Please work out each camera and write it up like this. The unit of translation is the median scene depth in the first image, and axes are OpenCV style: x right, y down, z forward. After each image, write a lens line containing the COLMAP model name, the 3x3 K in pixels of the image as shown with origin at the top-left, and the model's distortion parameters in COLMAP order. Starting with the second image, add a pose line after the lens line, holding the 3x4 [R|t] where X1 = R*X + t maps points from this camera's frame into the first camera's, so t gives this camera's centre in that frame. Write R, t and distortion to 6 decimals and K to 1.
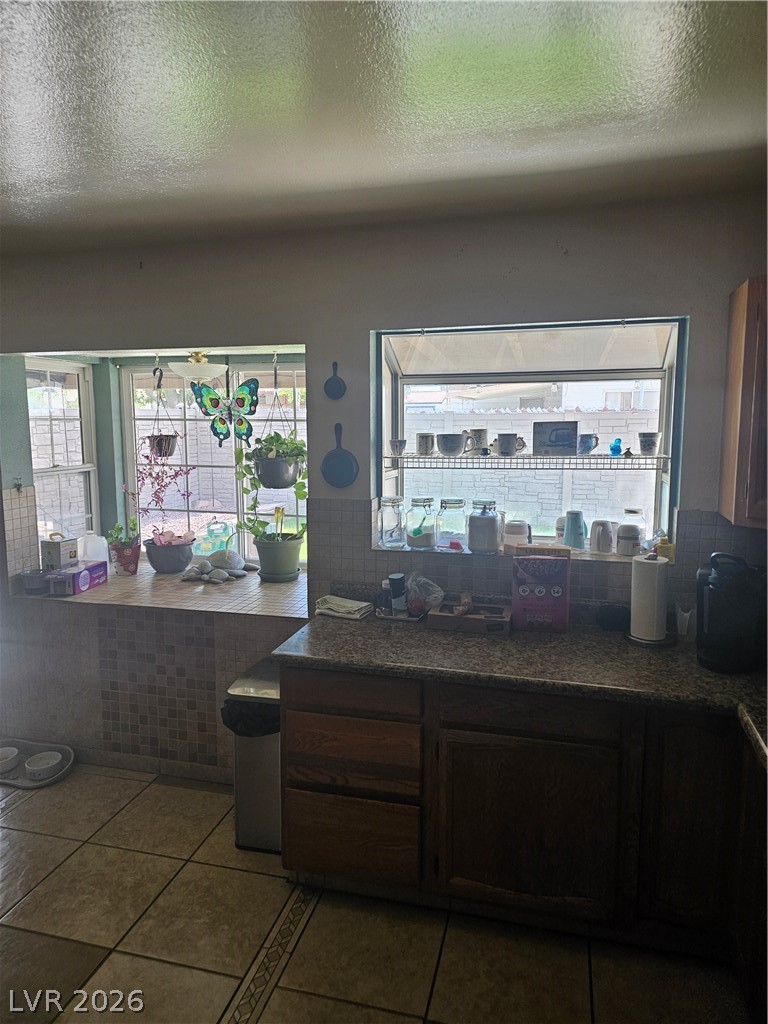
lens RADIAL K [[681.9, 0, 372.3], [0, 681.9, 500.4], [0, 0, 1]] dist [0.039178, -0.031343]
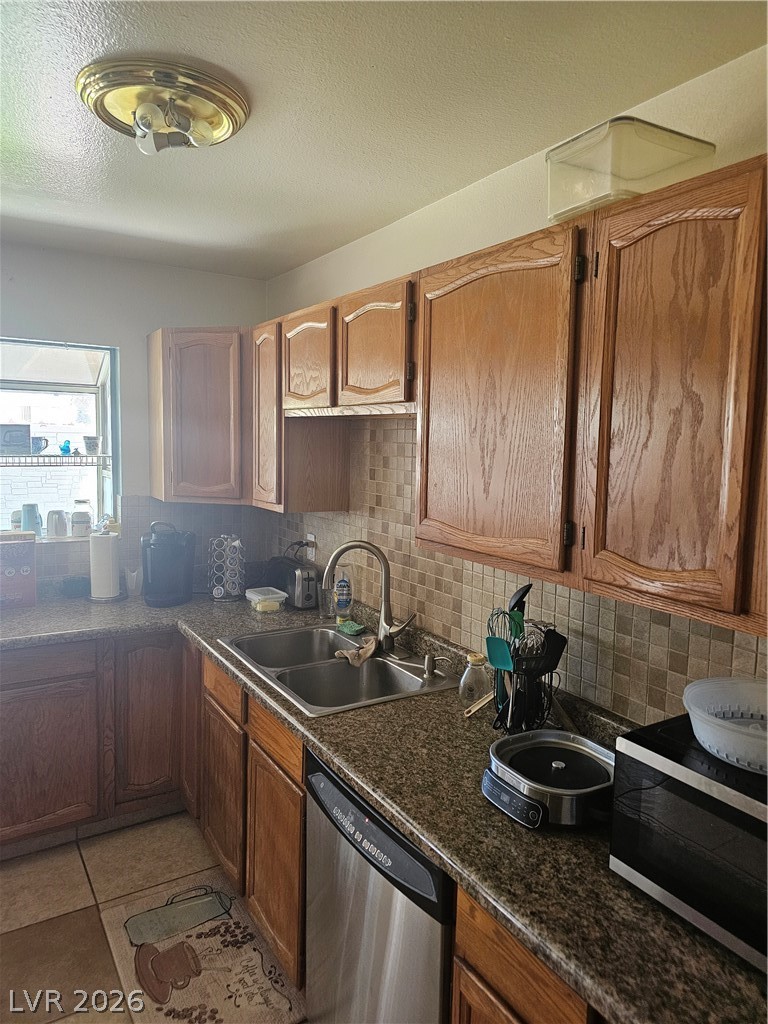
lens RADIAL K [[687.0, 0, 392.5], [0, 687.0, 506.3], [0, 0, 1]] dist [0.061741, -0.047922]
pose [[0.661407, -0.050425, 0.748330, -0.180046], [0.062623, 0.997966, 0.011897, 0.045676], [-0.747408, 0.038994, 0.663220, -0.229589]]
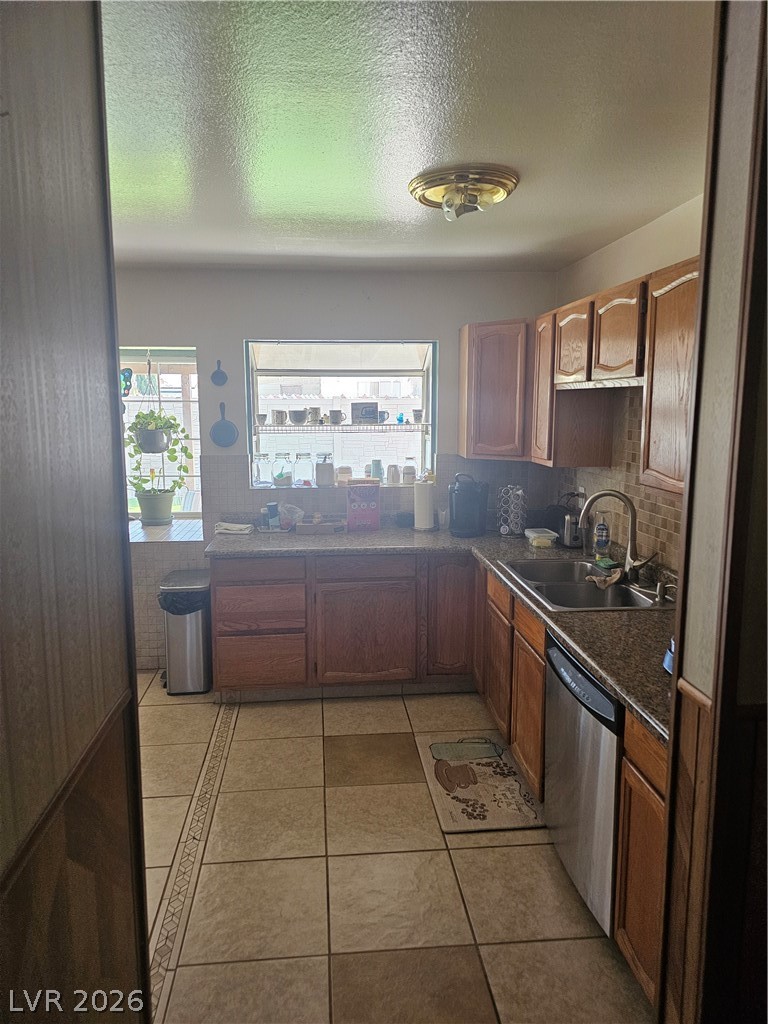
lens RADIAL K [[678.6, 0, 377.9], [0, 678.6, 504.7], [0, 0, 1]] dist [0.074784, -0.063454]
pose [[0.932483, -0.050593, 0.357654, -0.282350], [0.041234, 0.998579, 0.033752, 0.070538], [-0.358853, -0.016726, 0.933244, -0.494074]]
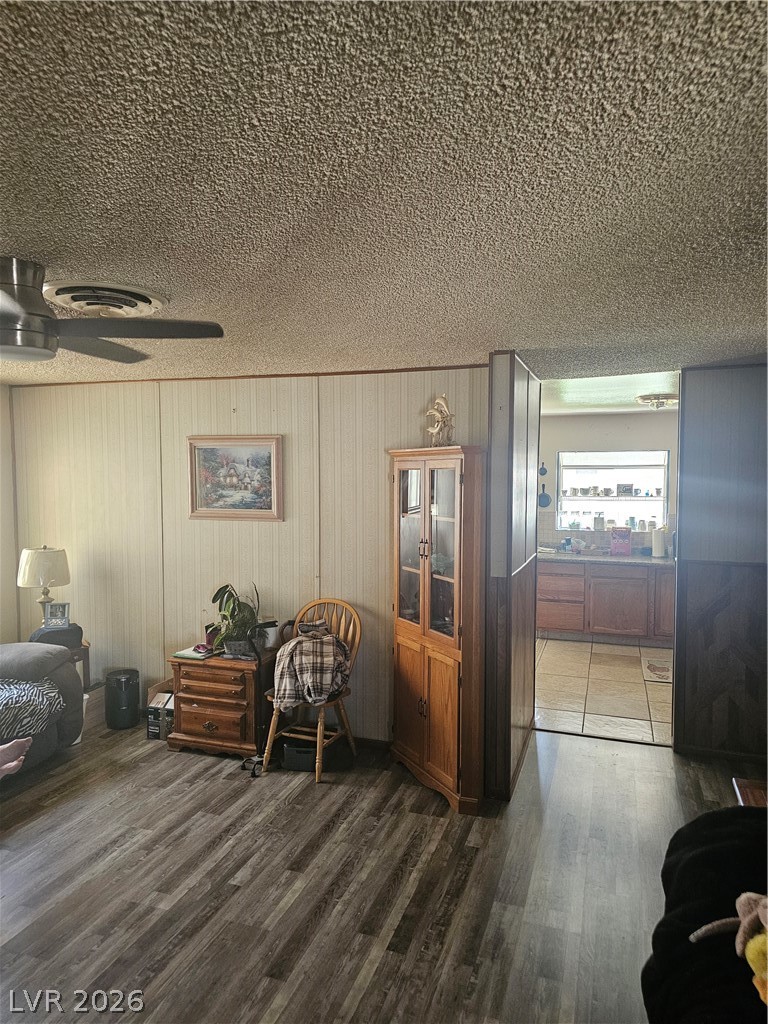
lens RADIAL K [[678.6, 0, 377.9], [0, 678.6, 504.7], [0, 0, 1]] dist [0.074784, -0.063454]
pose [[0.998236, 0.011197, -0.058306, -0.581945], [-0.015830, 0.996701, -0.079608, 0.209989], [0.057222, 0.080391, 0.995120, -1.856257]]
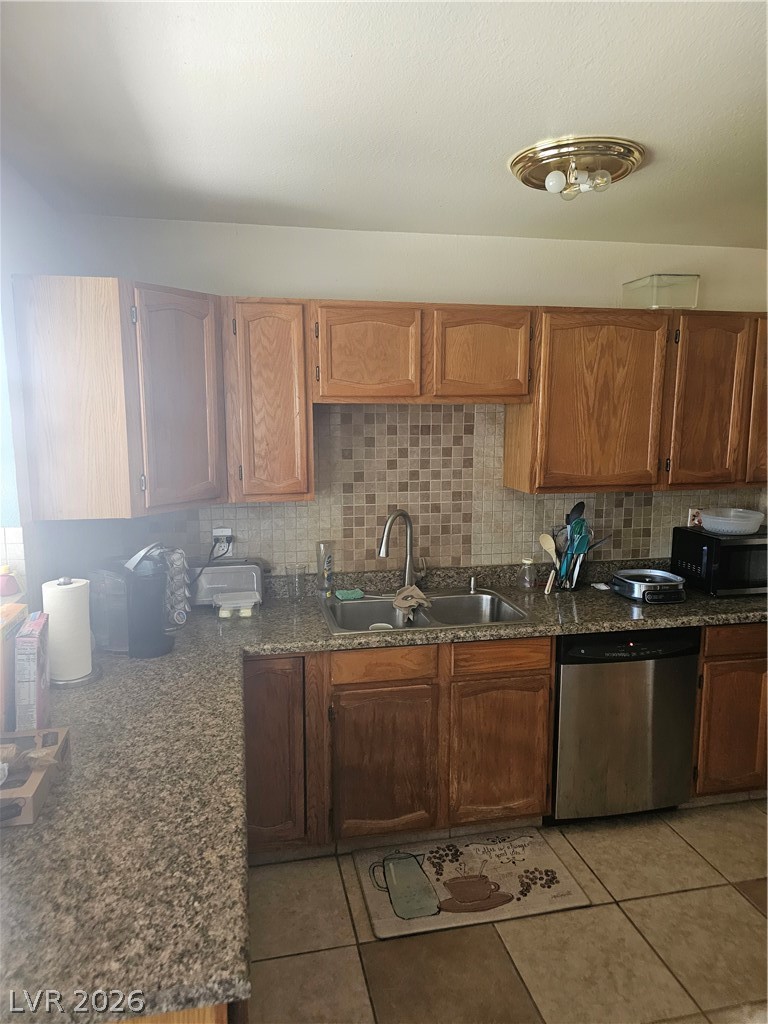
lens RADIAL K [[685.5, 0, 379.2], [0, 685.5, 512.9], [0, 0, 1]] dist [0.083410, -0.096439]
pose [[-0.471448, -0.122674, 0.873320, -0.449346], [0.113915, 0.973511, 0.198243, -0.110303], [-0.874506, 0.192946, -0.444985, 0.907779]]
